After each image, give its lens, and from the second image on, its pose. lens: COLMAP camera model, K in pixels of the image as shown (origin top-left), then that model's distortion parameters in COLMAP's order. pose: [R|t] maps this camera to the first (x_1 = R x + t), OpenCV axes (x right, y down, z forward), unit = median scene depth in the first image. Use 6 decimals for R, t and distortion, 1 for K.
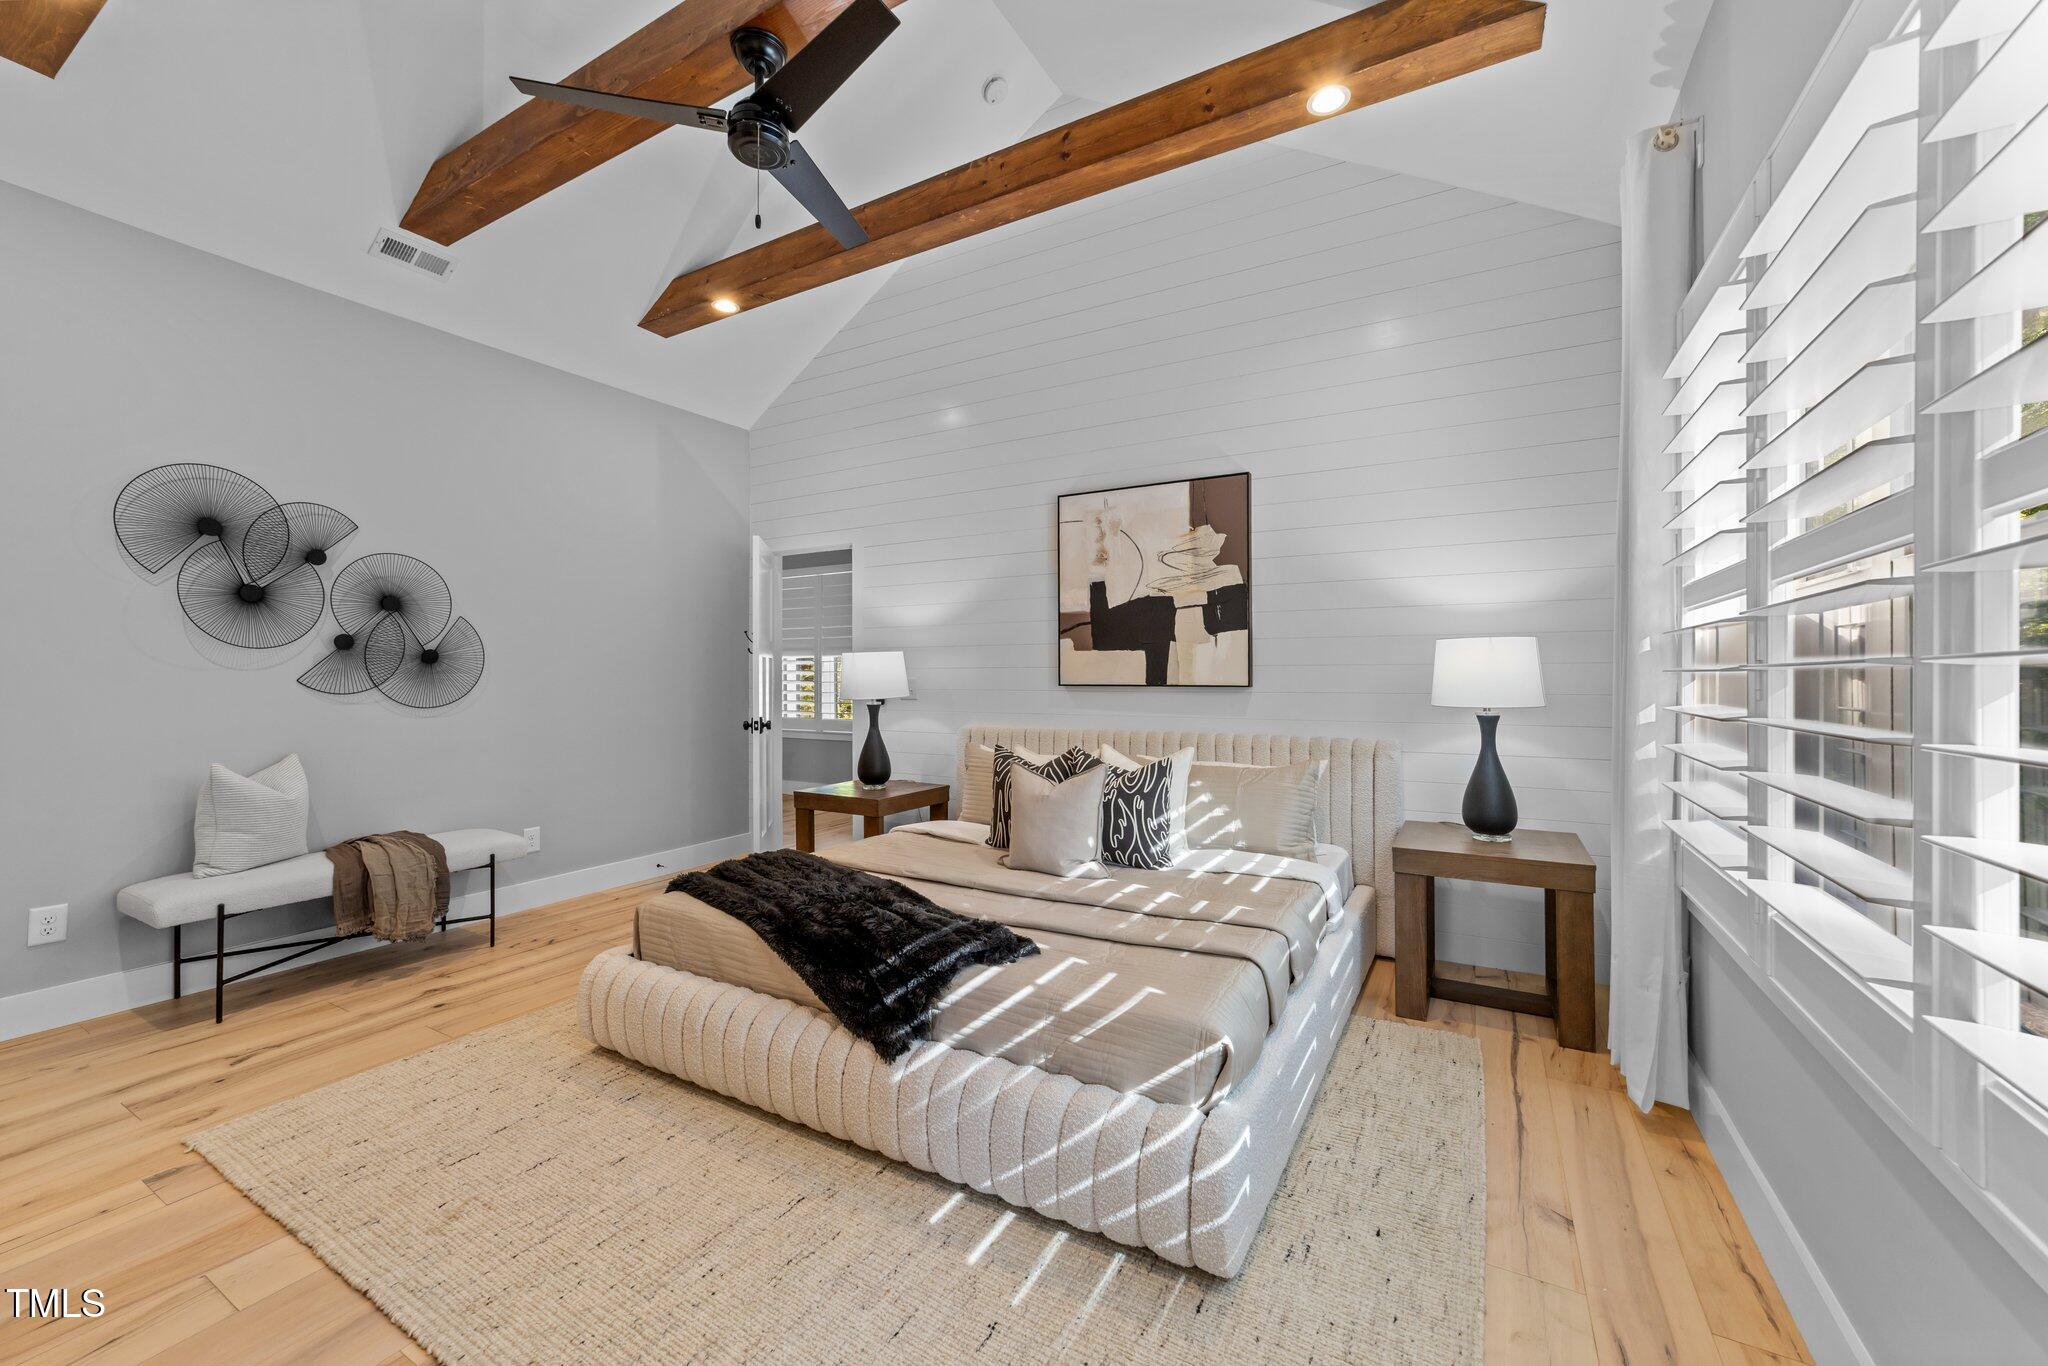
lens RADIAL K [[779.7, 0, 1022.0], [0, 779.7, 670.8], [0, 0, 1]] dist [-0.003436, 0.001880]
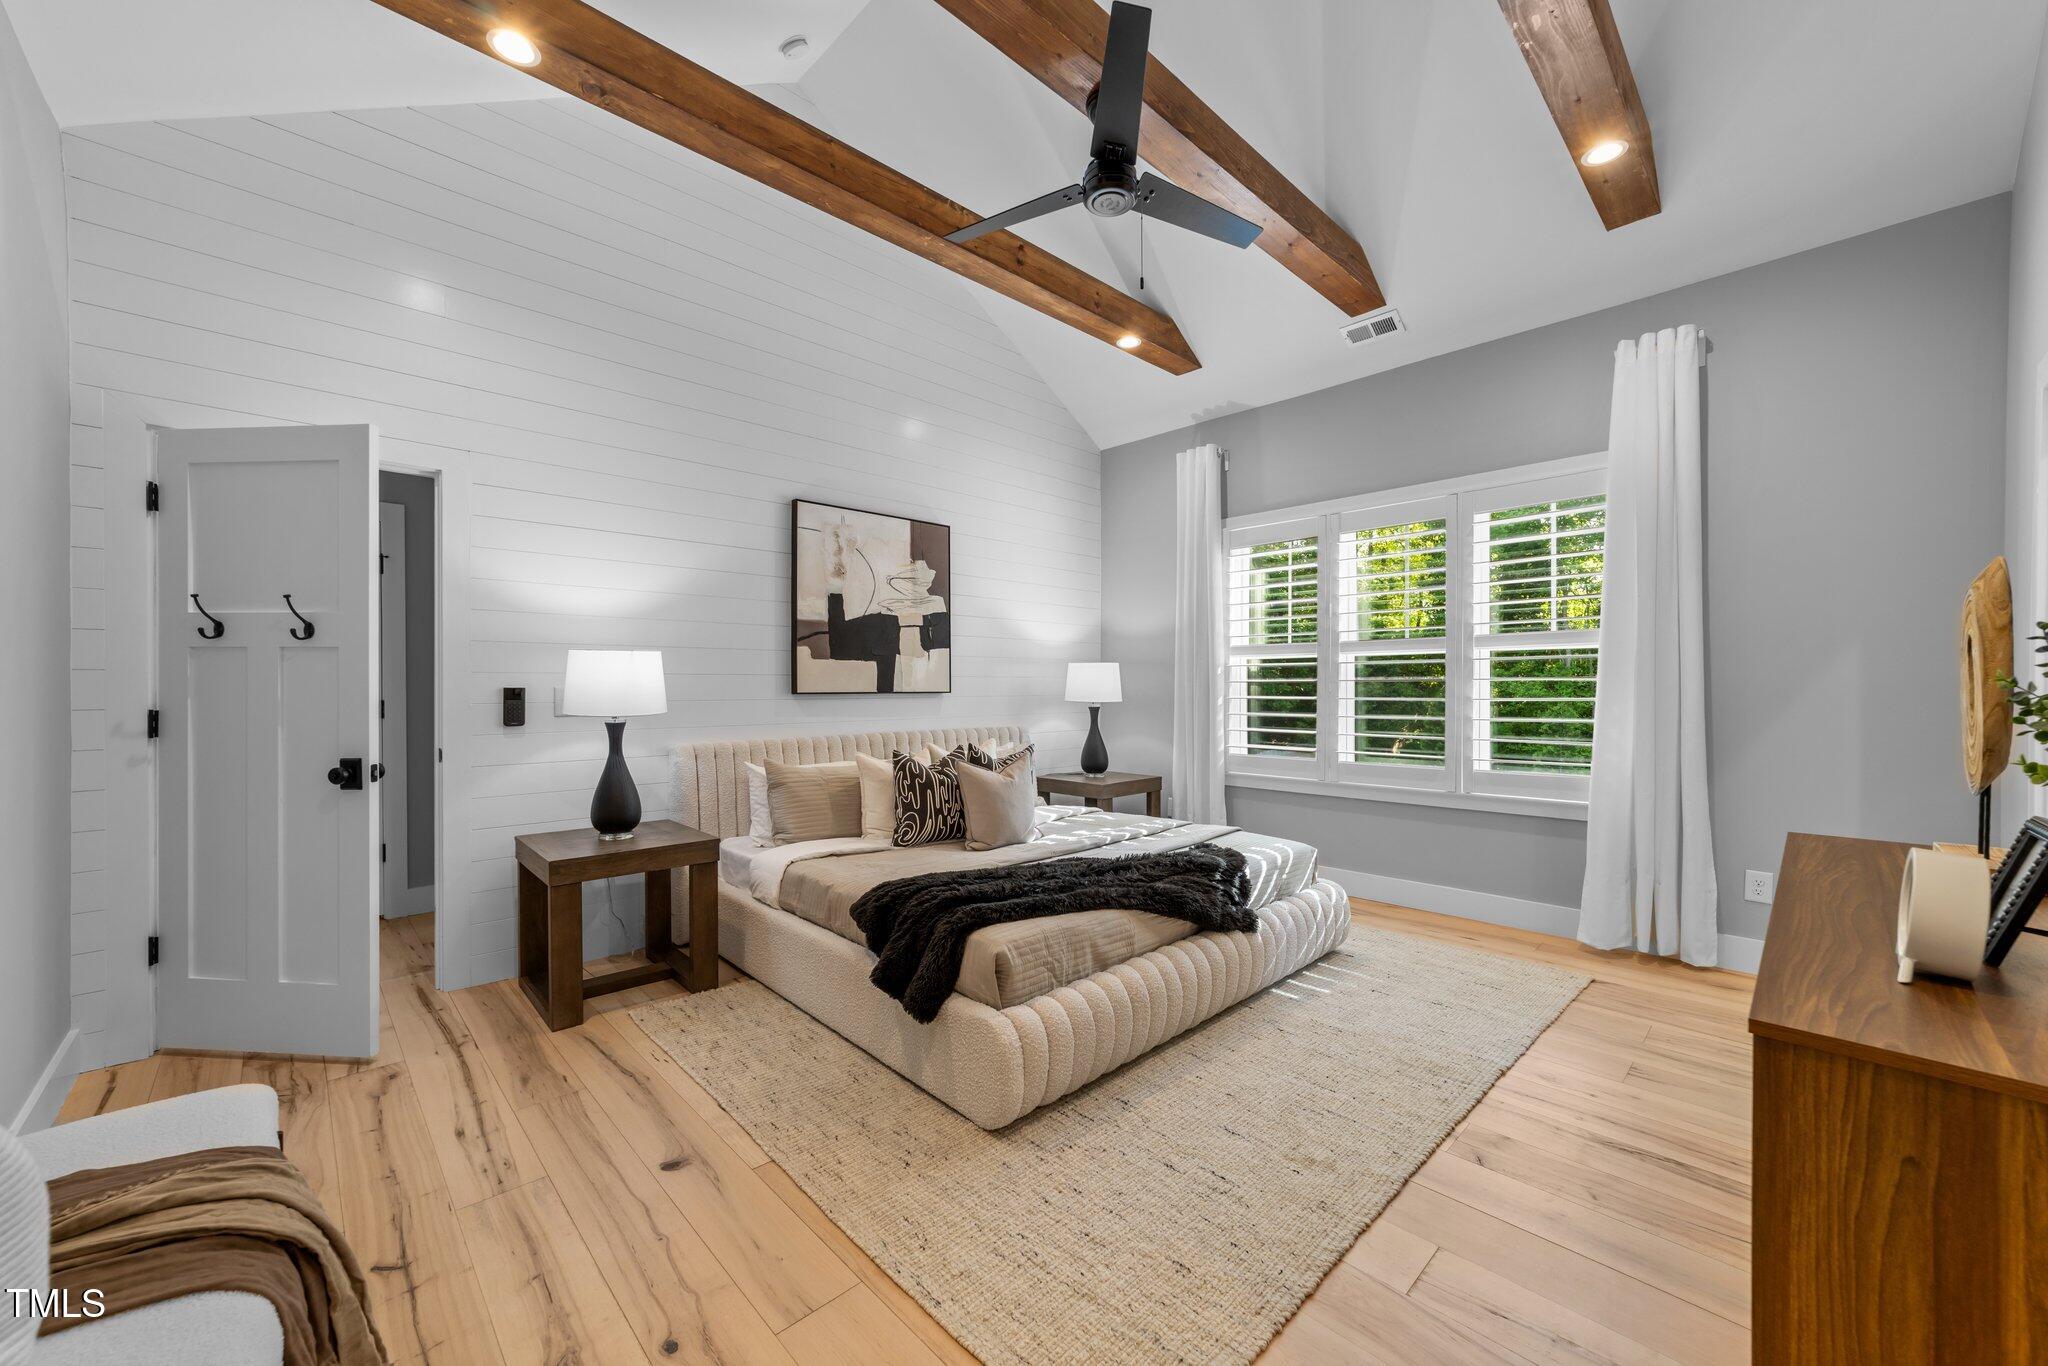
lens RADIAL K [[779.7, 0, 1018.1], [0, 779.7, 693.5], [0, 0, 1]] dist [-0.003436, 0.001880]
pose [[0.292908, -0.009043, 0.956098, -0.868405], [-0.004593, 0.999930, 0.010864, 0.006995], [-0.956130, -0.007573, 0.292846, 0.487559]]
